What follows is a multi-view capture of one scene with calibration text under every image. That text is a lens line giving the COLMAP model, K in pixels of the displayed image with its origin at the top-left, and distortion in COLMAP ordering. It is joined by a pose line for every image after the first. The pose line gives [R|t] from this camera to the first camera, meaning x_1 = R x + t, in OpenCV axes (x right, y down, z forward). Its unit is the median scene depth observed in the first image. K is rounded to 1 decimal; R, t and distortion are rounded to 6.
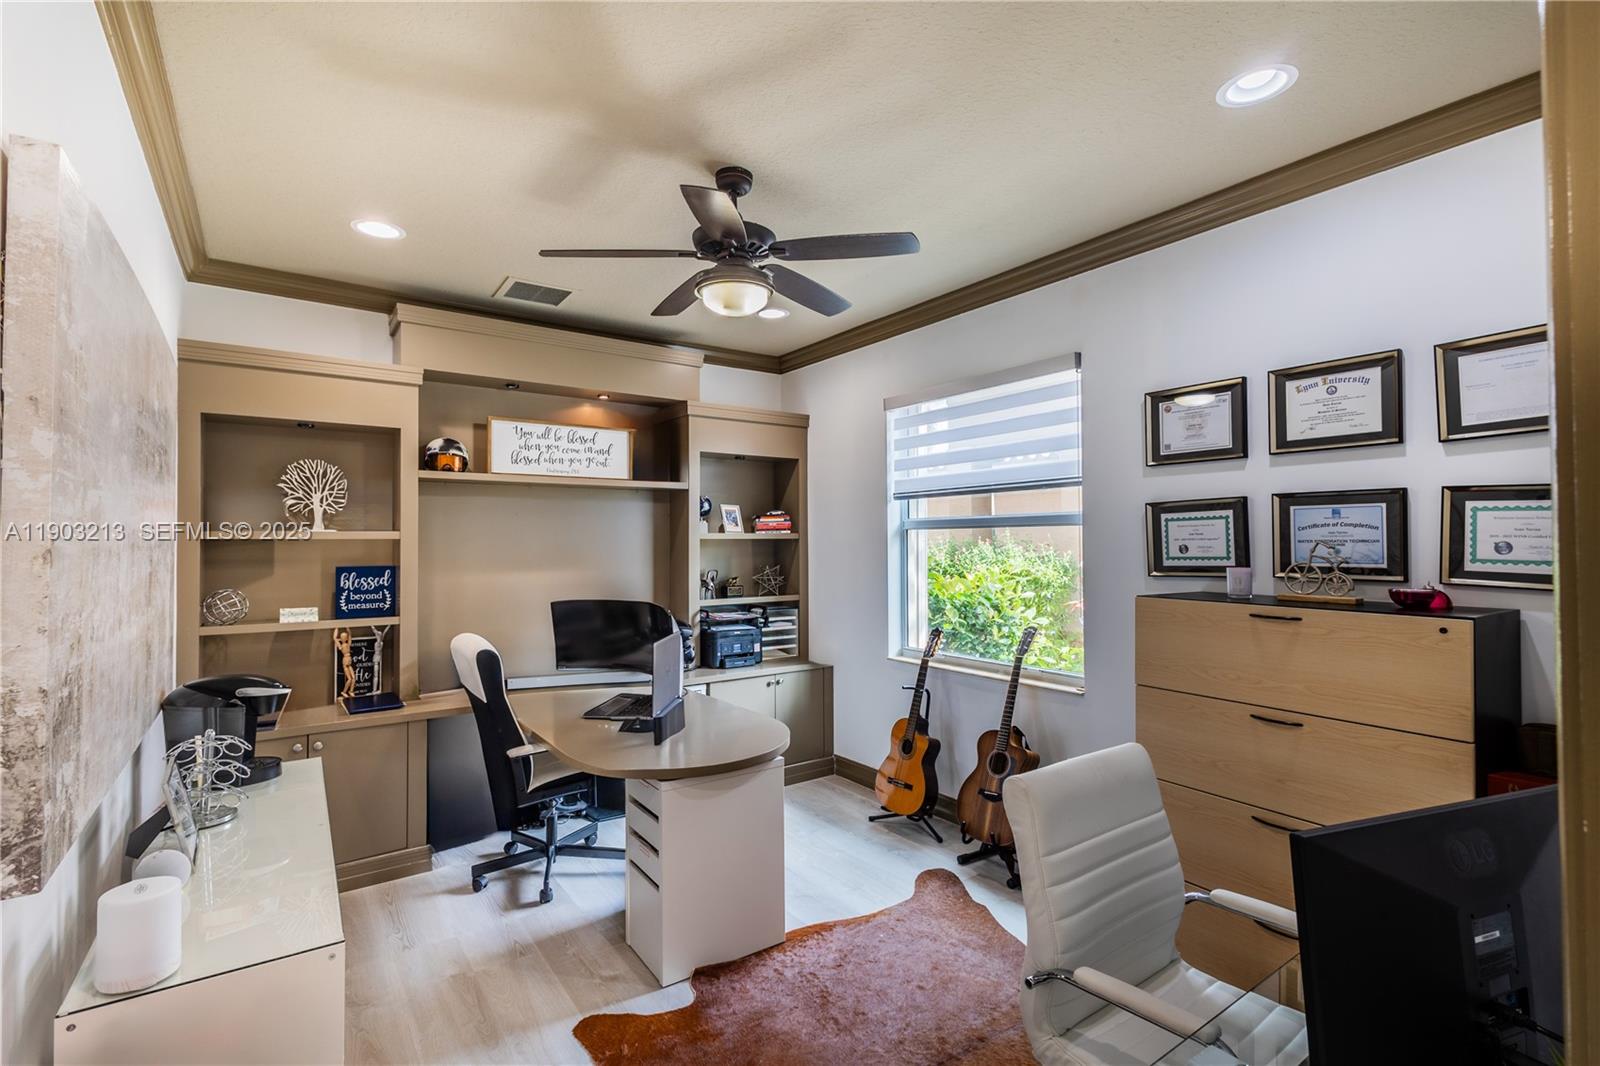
lens RADIAL K [[734.8, 0, 788.7], [0, 734.8, 533.4], [0, 0, 1]] dist [0.014416, -0.005008]
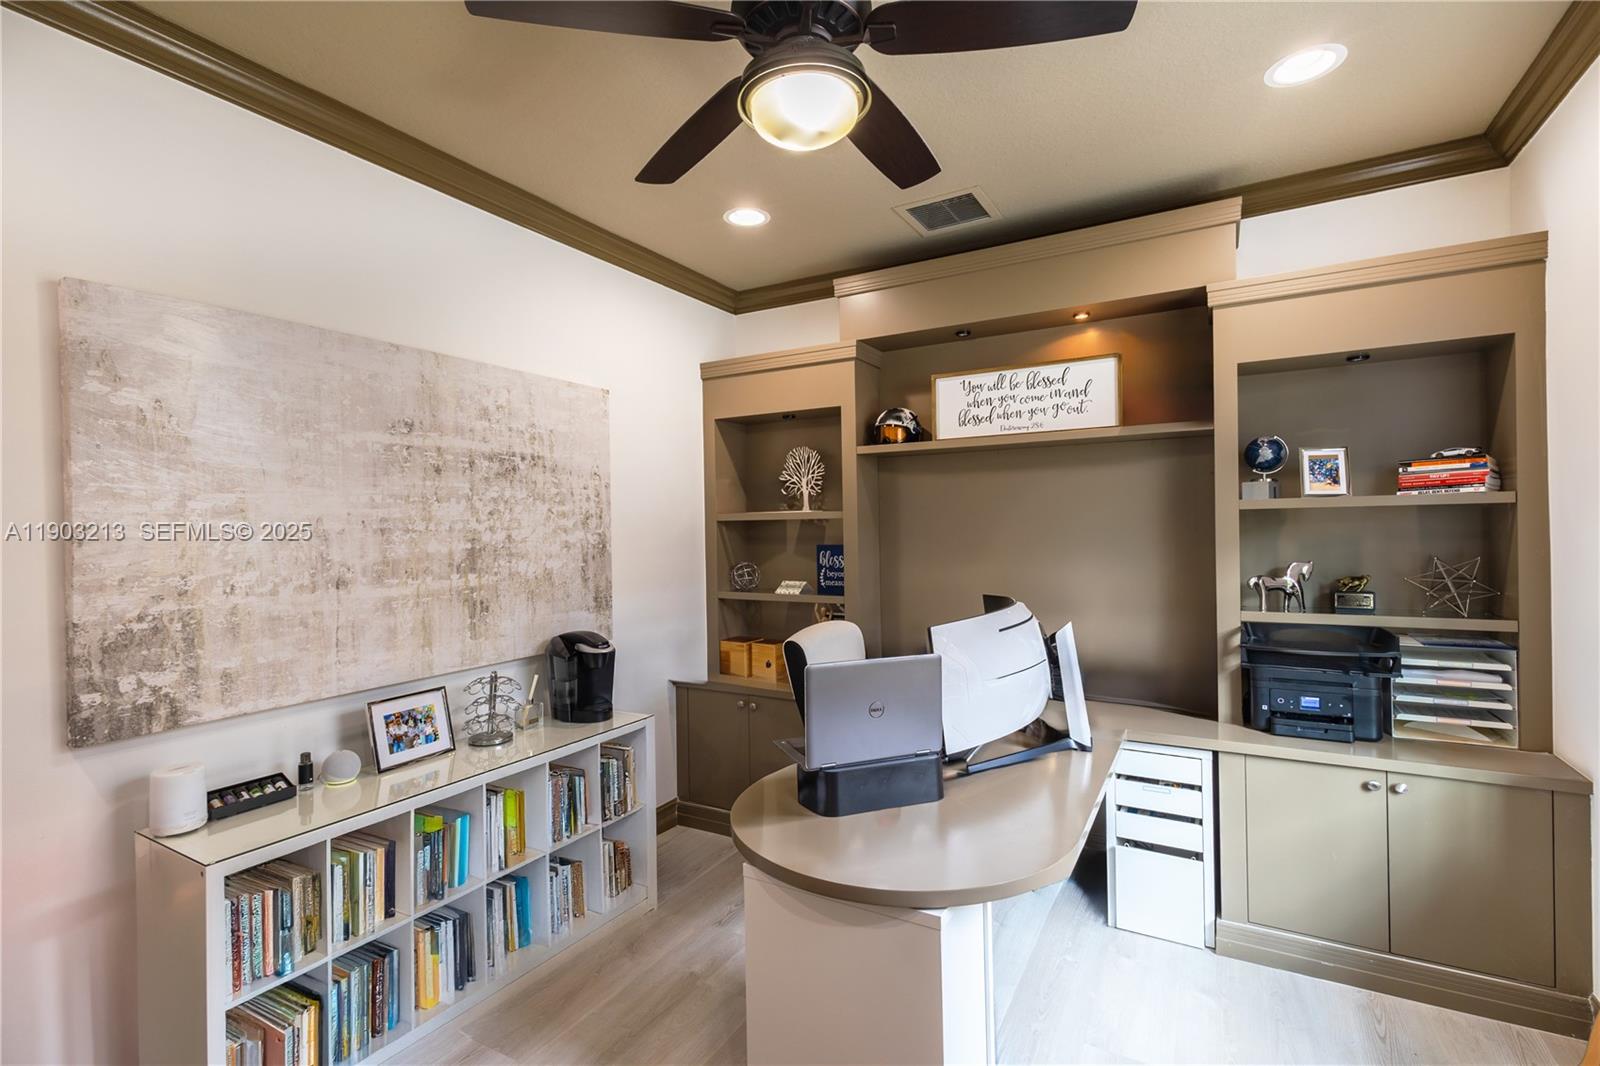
lens RADIAL K [[734.8, 0, 798.8], [0, 734.8, 529.9], [0, 0, 1]] dist [0.014416, -0.005008]
pose [[0.428084, -0.000732, -0.903739, 0.293730], [0.024275, 0.999648, 0.010689, 0.009799], [0.903413, -0.026514, 0.427951, 0.452435]]
